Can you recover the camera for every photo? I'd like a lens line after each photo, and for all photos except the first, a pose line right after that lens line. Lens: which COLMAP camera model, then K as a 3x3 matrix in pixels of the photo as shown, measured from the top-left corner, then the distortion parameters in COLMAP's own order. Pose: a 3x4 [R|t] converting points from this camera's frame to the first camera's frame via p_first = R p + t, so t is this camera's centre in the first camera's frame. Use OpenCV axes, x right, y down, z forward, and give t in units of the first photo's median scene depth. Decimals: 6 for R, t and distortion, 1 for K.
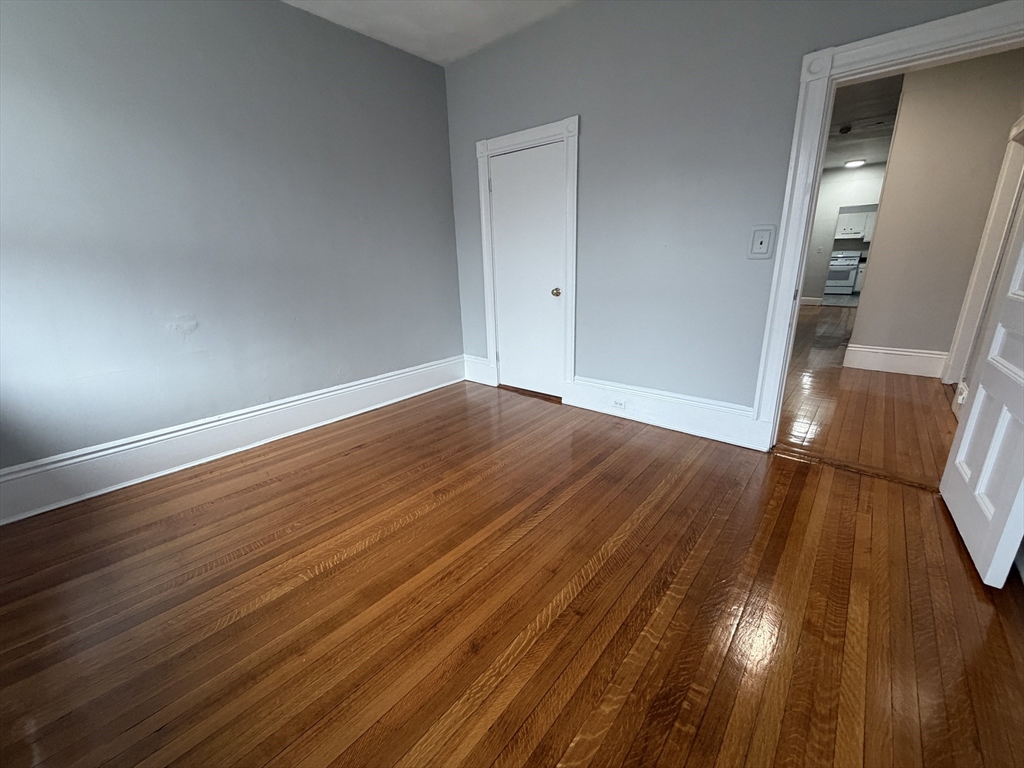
lens RADIAL K [[407.4, 0, 510.5], [0, 407.4, 384.4], [0, 0, 1]] dist [0.001041, -0.000444]
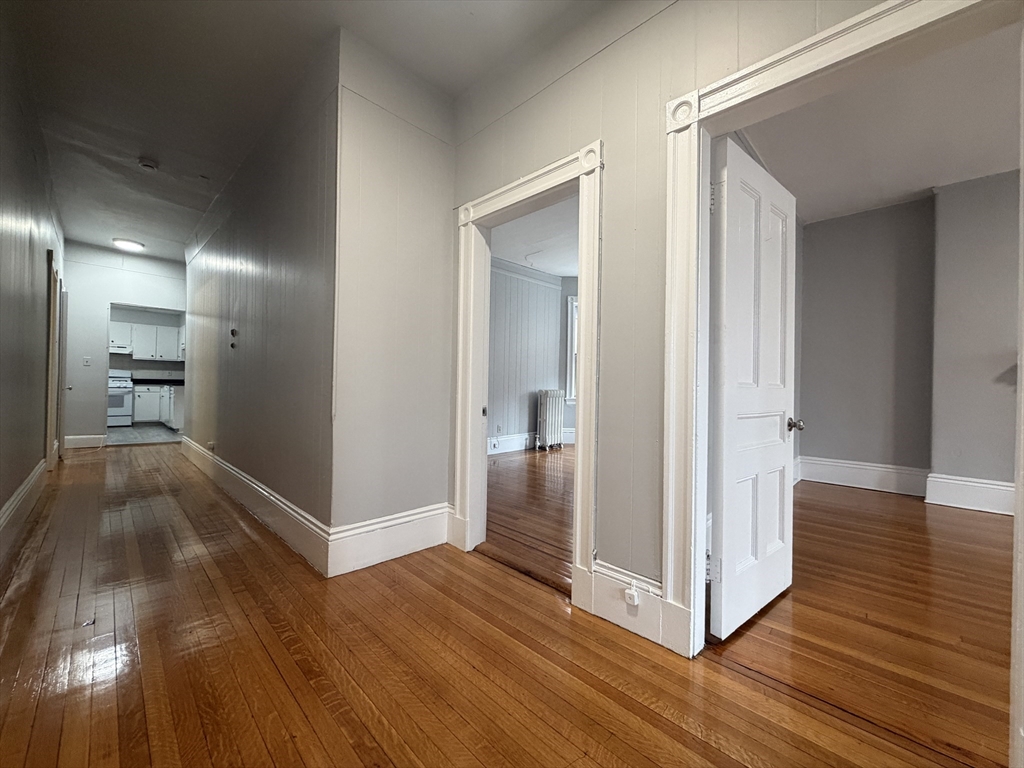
lens RADIAL K [[409.5, 0, 514.3], [0, 409.5, 386.1], [0, 0, 1]] dist [-0.000339, -0.000263]
pose [[0.065063, 0.038245, 0.997148, 0.132299], [0.260638, 0.963927, -0.053977, -0.067954], [-0.963242, 0.263406, 0.052748, 0.268719]]
